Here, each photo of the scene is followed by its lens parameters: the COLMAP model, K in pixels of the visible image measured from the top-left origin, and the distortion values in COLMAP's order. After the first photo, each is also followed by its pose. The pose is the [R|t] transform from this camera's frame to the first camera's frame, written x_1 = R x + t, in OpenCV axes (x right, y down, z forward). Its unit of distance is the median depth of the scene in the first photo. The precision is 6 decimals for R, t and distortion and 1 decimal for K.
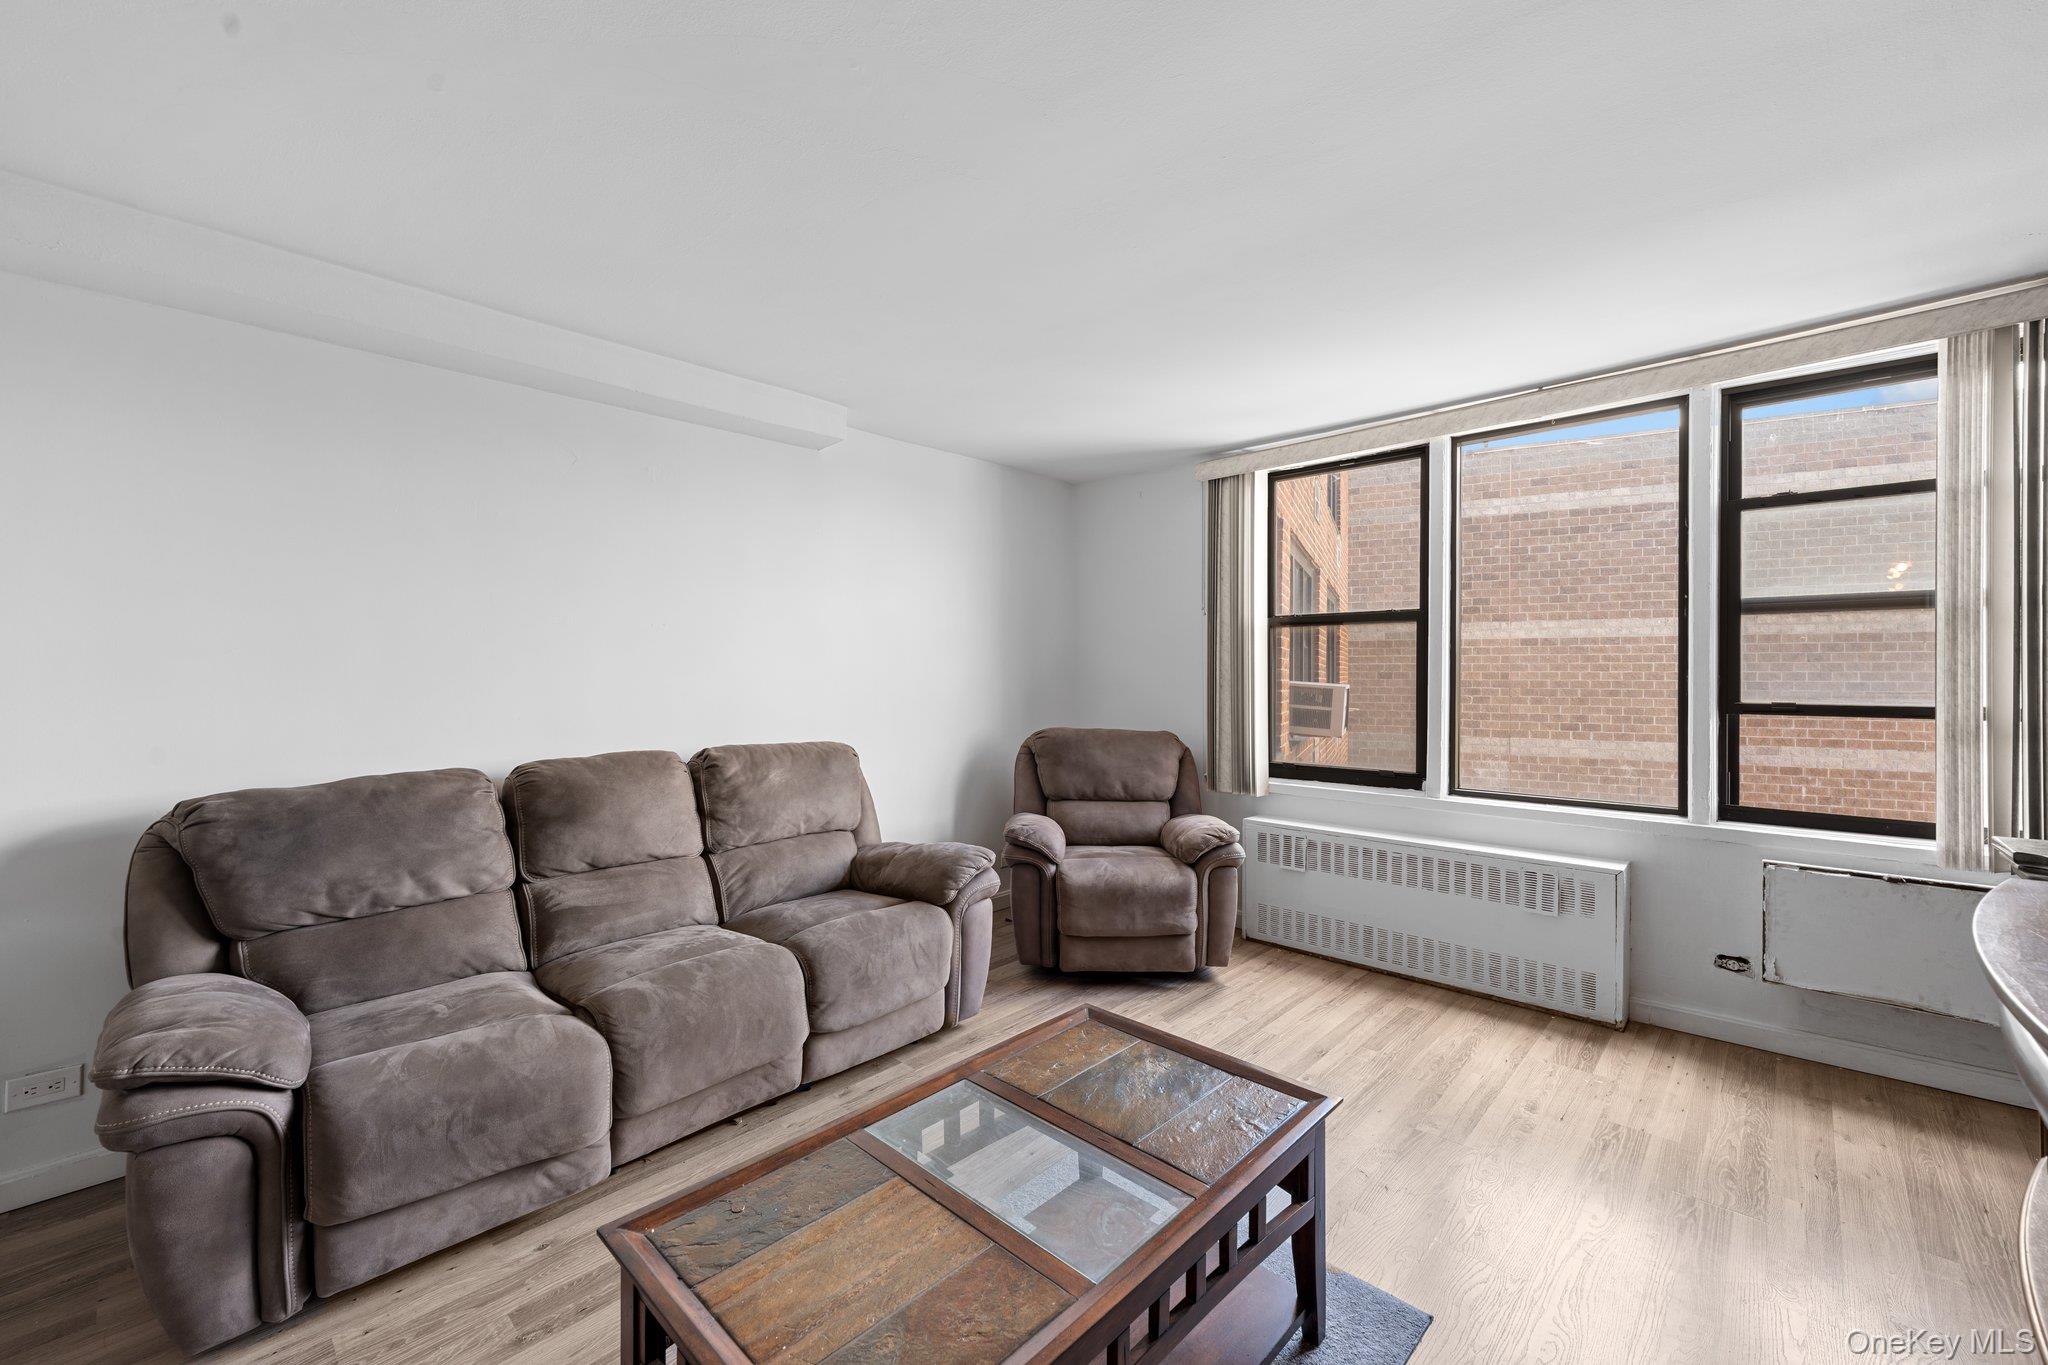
lens RADIAL K [[823.8, 0, 1015.2], [0, 823.8, 669.4], [0, 0, 1]] dist [-0.008185, -0.000062]
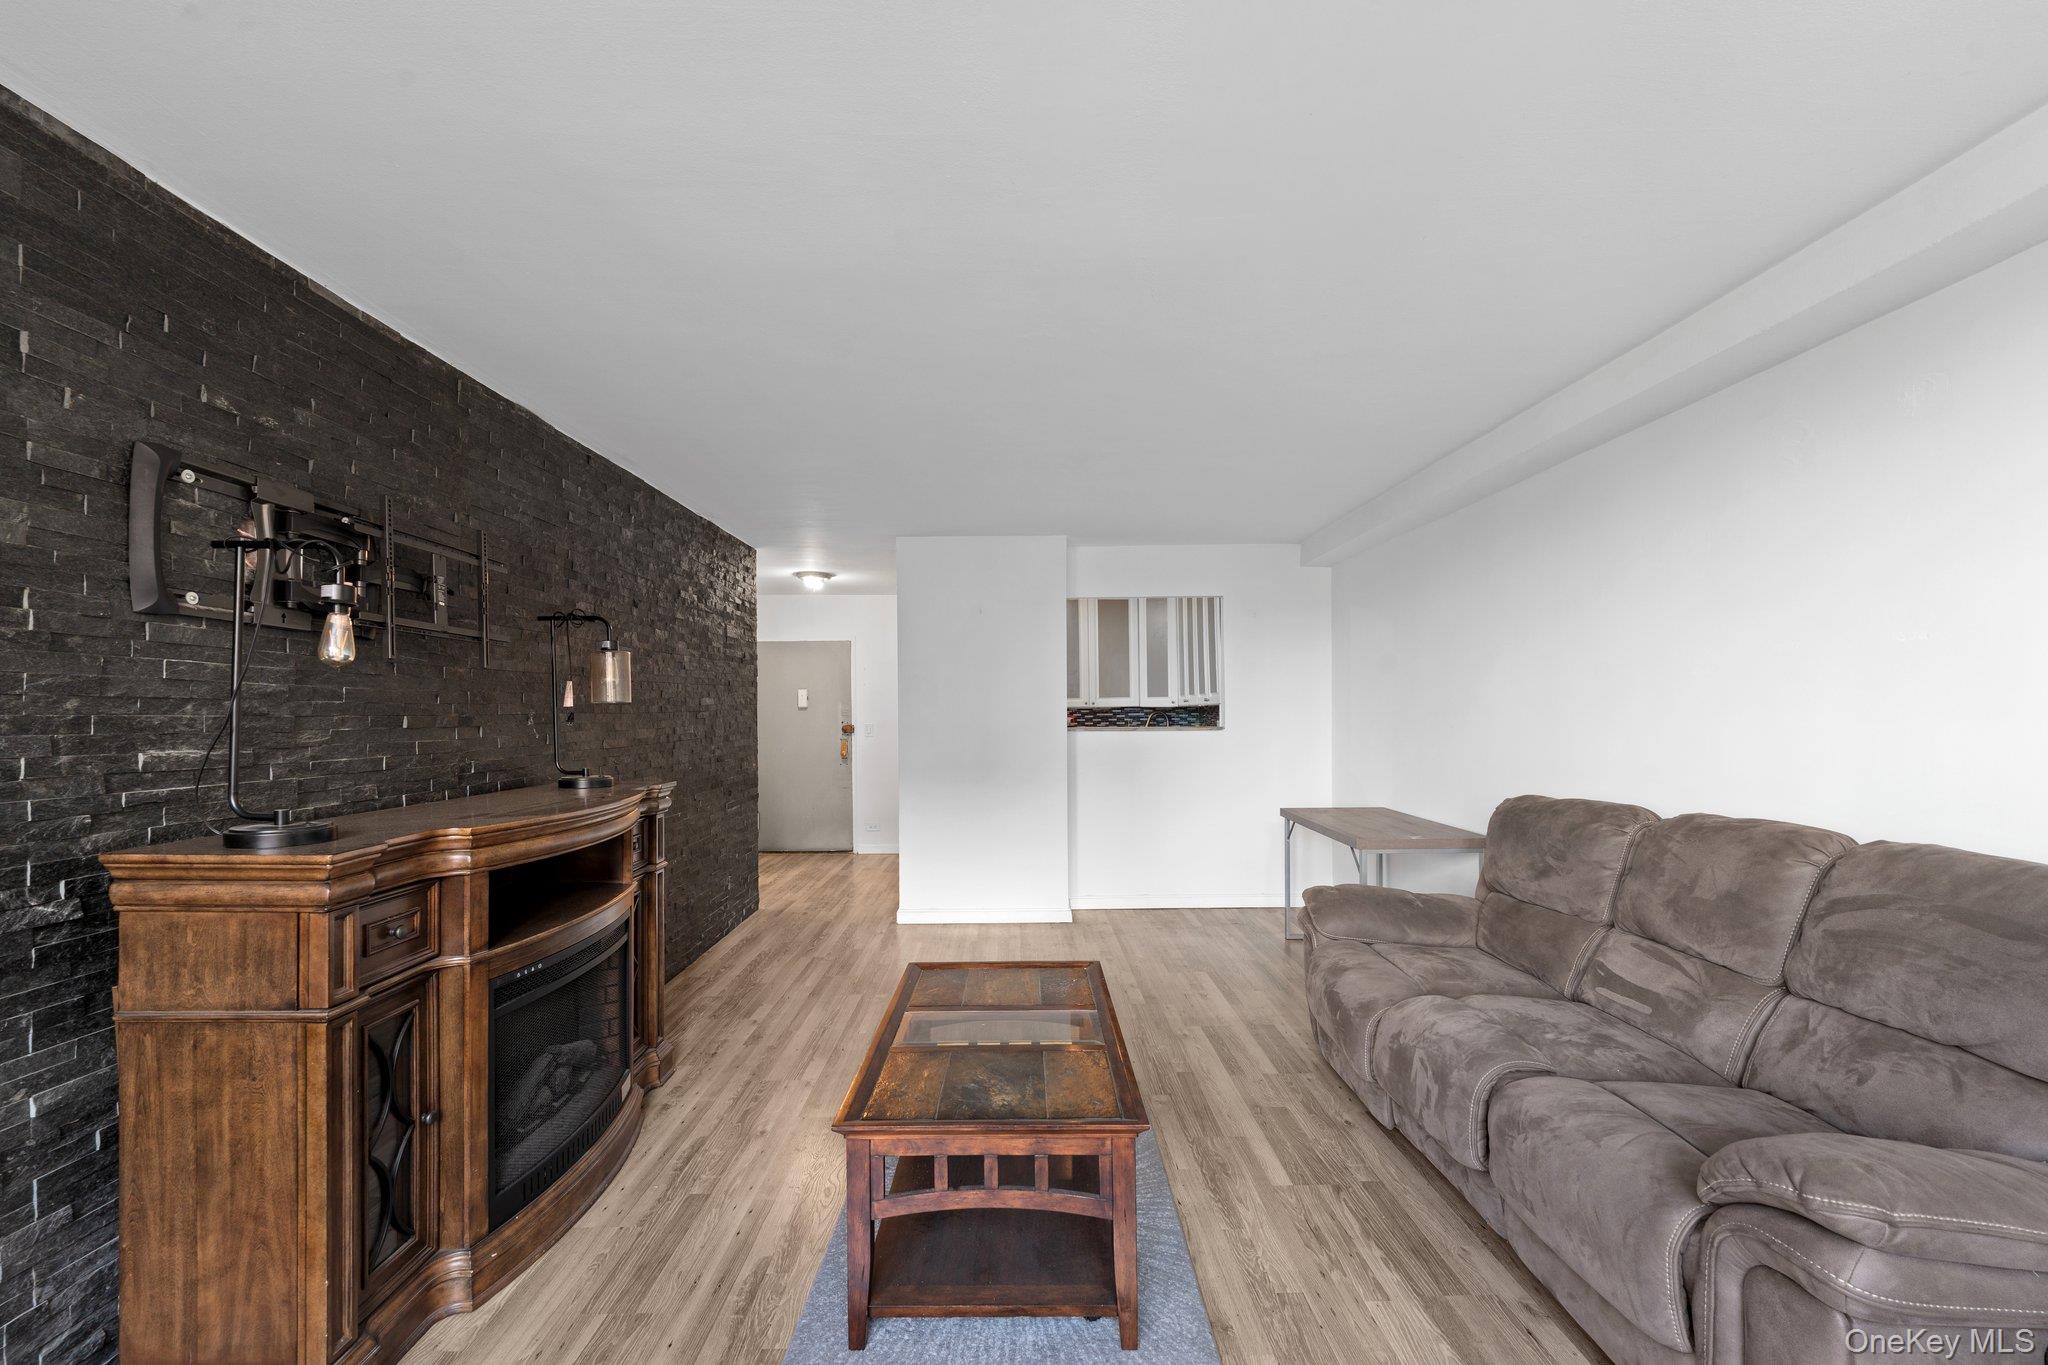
lens RADIAL K [[839.7, 0, 1018.4], [0, 839.7, 716.5], [0, 0, 1]] dist [0.000121, 0.000033]
pose [[-0.718666, 0.007262, -0.695317, 0.472179], [0.006407, 0.999972, 0.003823, -0.002392], [0.695325, -0.001707, -0.718693, 0.944436]]
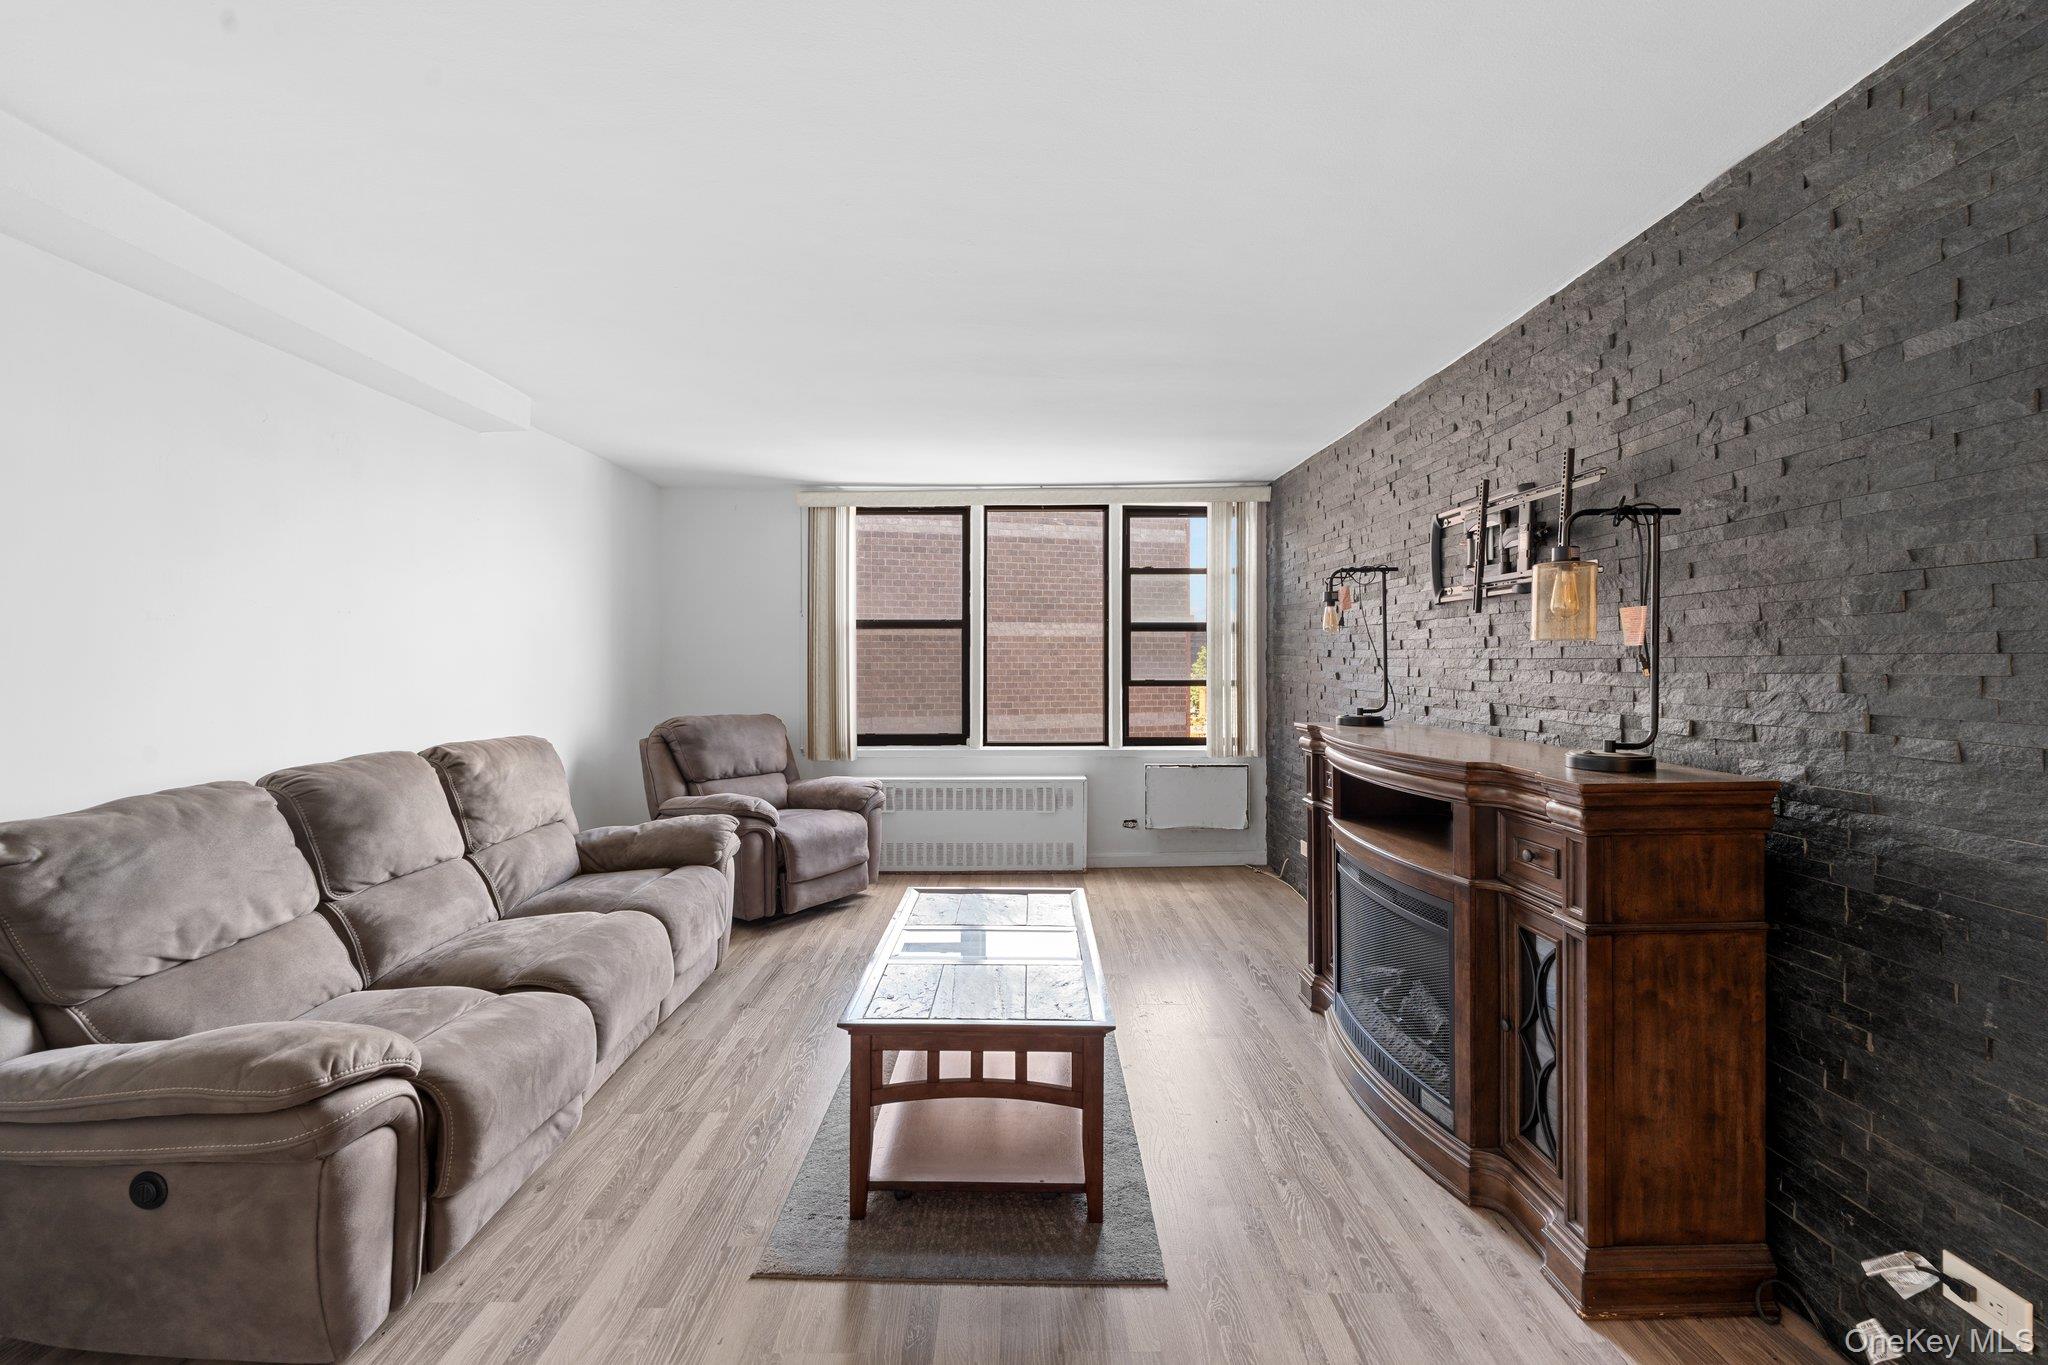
lens RADIAL K [[830.4, 0, 1022.5], [0, 830.4, 663.5], [0, 0, 1]] dist [-0.001270, -0.000408]
pose [[0.717725, -0.003732, 0.696316, -0.506789], [0.001210, 0.999991, 0.004113, -0.003355], [-0.696325, -0.002109, 0.717723, -0.137614]]
